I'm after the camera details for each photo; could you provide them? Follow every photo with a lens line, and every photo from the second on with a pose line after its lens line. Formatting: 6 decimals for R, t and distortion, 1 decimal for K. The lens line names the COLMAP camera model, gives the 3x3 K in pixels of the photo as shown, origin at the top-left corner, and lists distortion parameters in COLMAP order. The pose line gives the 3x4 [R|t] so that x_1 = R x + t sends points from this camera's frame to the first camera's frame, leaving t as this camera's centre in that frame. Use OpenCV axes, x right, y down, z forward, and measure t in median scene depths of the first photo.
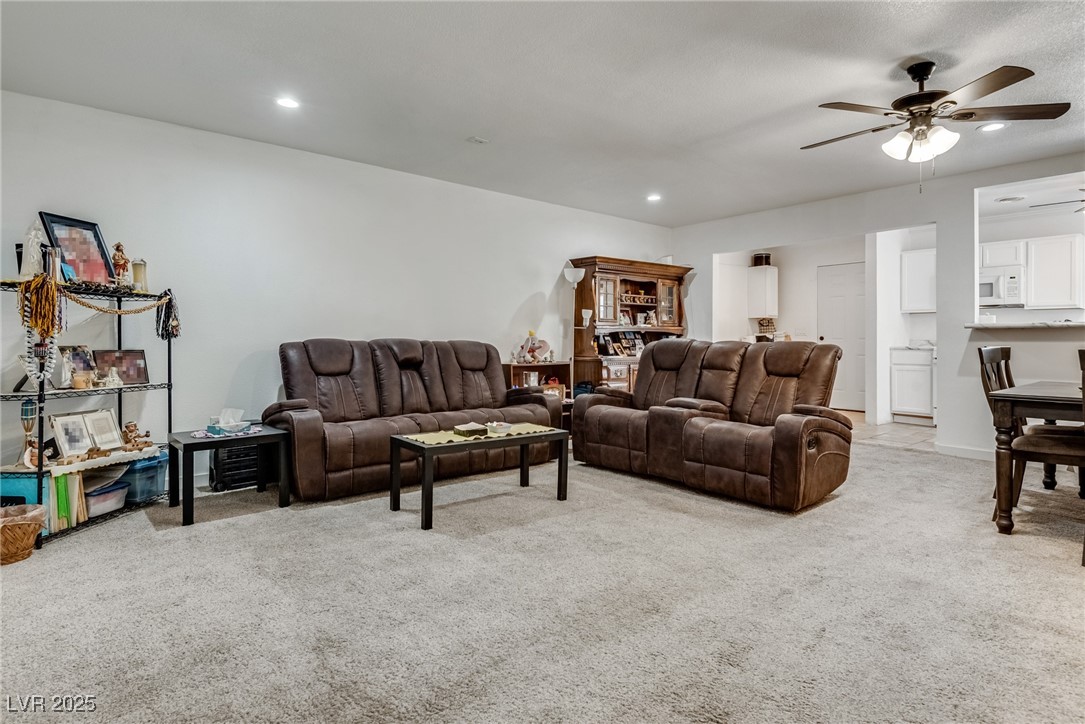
lens RADIAL K [[561.1, 0, 555.7], [0, 561.1, 337.7], [0, 0, 1]] dist [0.045105, 0.000234]
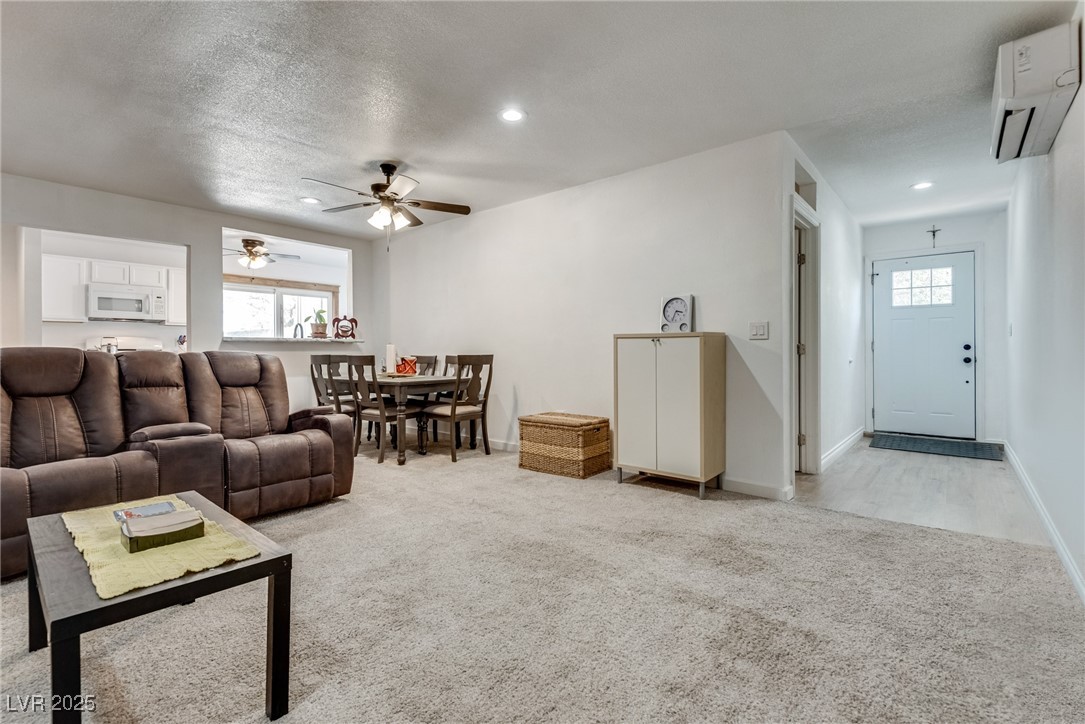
lens RADIAL K [[493.9, 0, 541.7], [0, 493.9, 365.4], [0, 0, 1]] dist [0.034740, -0.018776]
pose [[-0.145692, -0.023947, 0.989040, -0.677528], [0.002757, 0.999693, 0.024611, 0.023092], [-0.989326, 0.006312, -0.145581, 0.821003]]
